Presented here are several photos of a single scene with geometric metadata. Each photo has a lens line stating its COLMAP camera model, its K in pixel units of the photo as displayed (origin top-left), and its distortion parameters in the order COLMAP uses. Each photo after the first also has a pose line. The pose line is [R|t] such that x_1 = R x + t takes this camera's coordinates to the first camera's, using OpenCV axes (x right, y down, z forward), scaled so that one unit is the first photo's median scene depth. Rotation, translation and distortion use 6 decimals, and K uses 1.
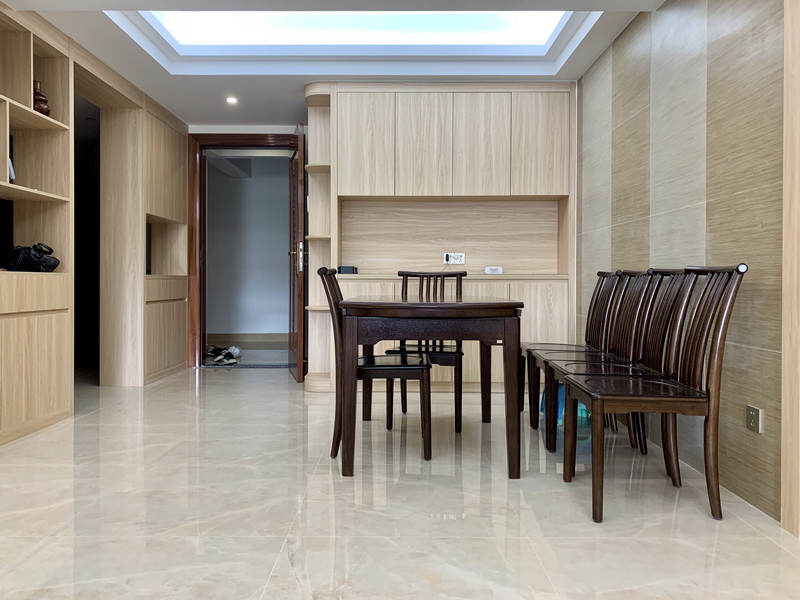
lens RADIAL K [[626.7, 0, 397.1], [0, 626.7, 297.3], [0, 0, 1]] dist [0.027296, -0.053577]
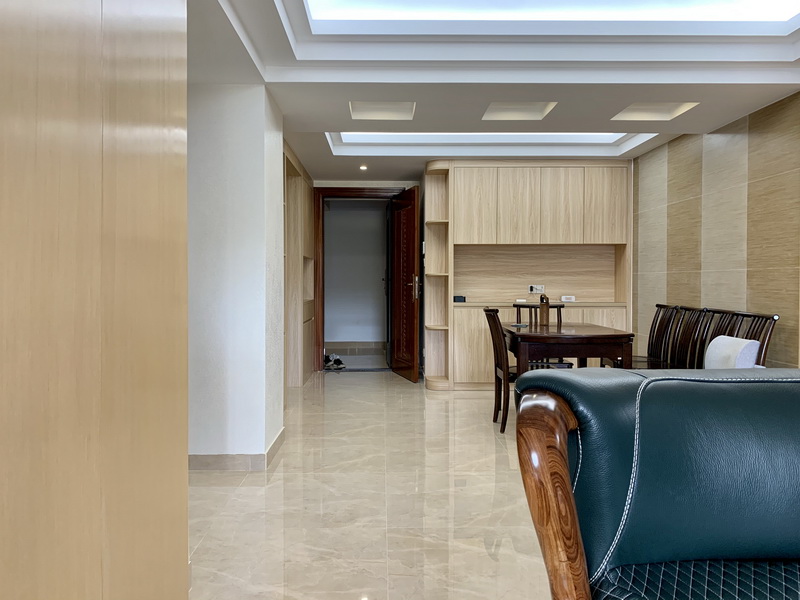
lens RADIAL K [[626.7, 0, 384.4], [0, 626.7, 300.9], [0, 0, 1]] dist [0.027296, -0.053577]
pose [[0.999941, -0.002716, 0.010559, -0.308387], [0.002639, 0.999970, 0.007240, -0.060805], [-0.010578, -0.007211, 0.999918, -0.404880]]
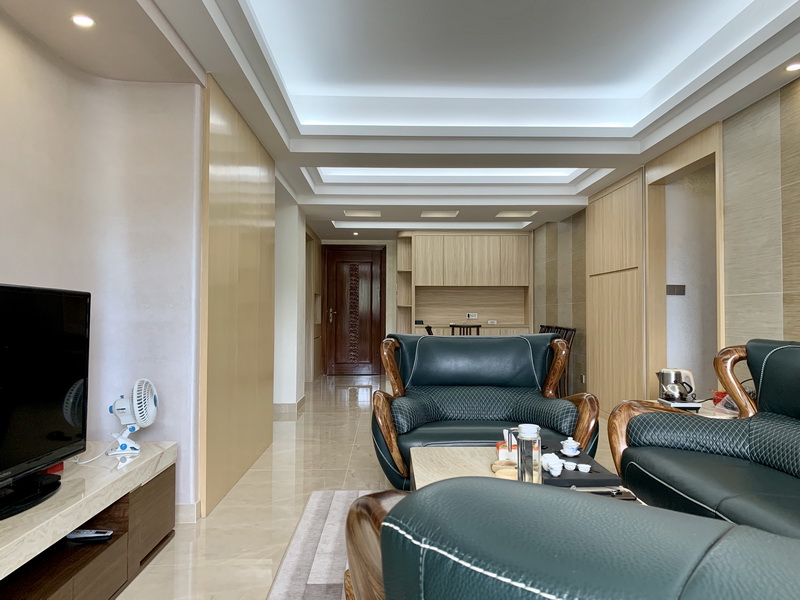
lens RADIAL K [[626.7, 0, 394.3], [0, 626.7, 306.1], [0, 0, 1]] dist [0.027296, -0.053577]
pose [[0.999836, -0.001134, 0.018064, -0.237441], [0.001722, 0.999468, -0.032574, -0.037592], [-0.018018, 0.032600, 0.999306, -1.213512]]
